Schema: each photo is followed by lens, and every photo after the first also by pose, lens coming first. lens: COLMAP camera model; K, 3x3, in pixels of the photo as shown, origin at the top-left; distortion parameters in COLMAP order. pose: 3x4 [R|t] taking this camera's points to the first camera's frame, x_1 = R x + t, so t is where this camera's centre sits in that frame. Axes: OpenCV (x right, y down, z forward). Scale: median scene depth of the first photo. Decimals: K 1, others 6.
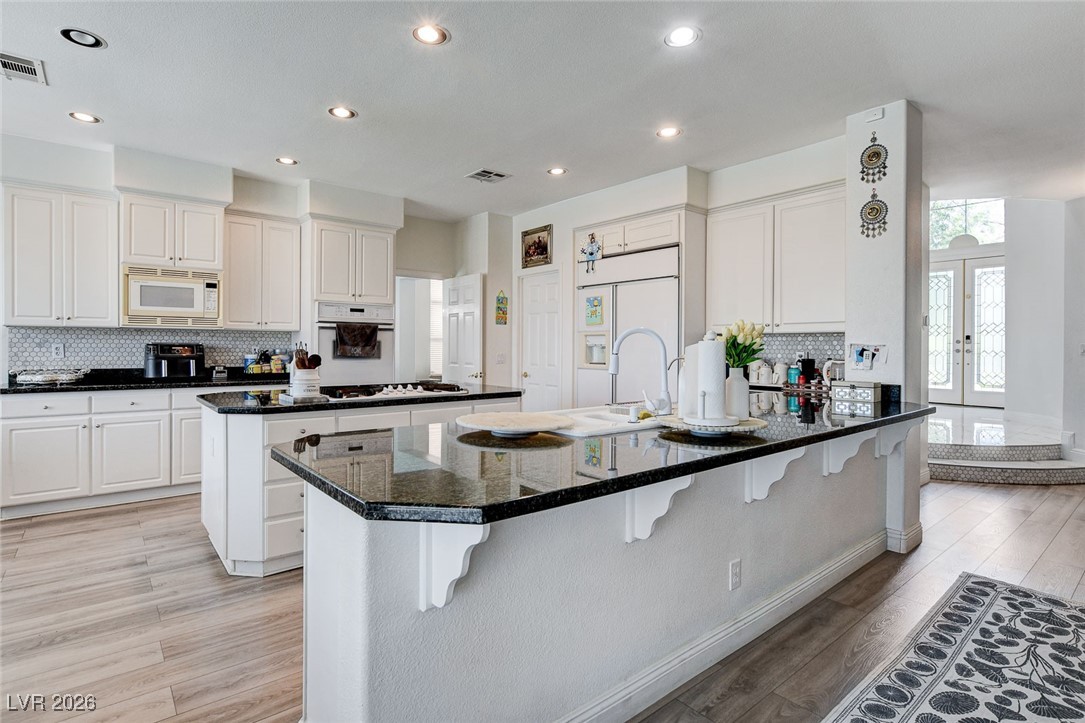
lens RADIAL K [[544.7, 0, 541.7], [0, 544.7, 355.2], [0, 0, 1]] dist [-0.003617, -0.000609]
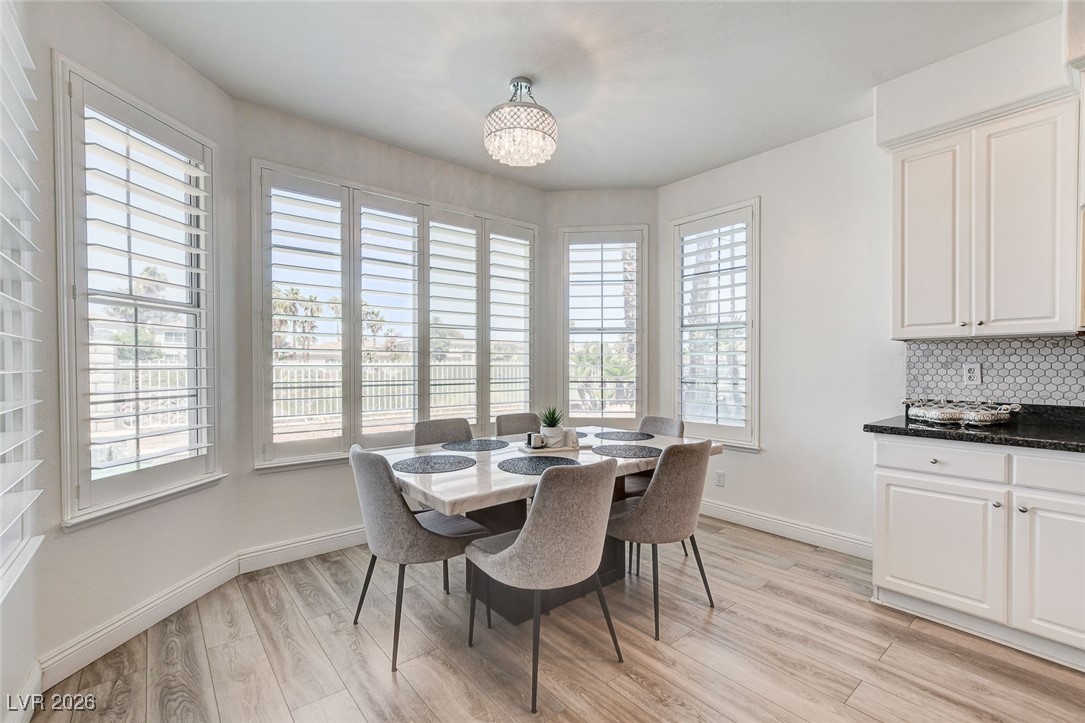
lens RADIAL K [[469.7, 0, 541.4], [0, 469.7, 367.2], [0, 0, 1]] dist [-0.000607, 0.001208]
pose [[-0.002332, 0.000186, -0.999997, -0.324034], [-0.012475, 0.999922, 0.000215, -0.010446], [0.999919, 0.012476, -0.002330, 0.492287]]
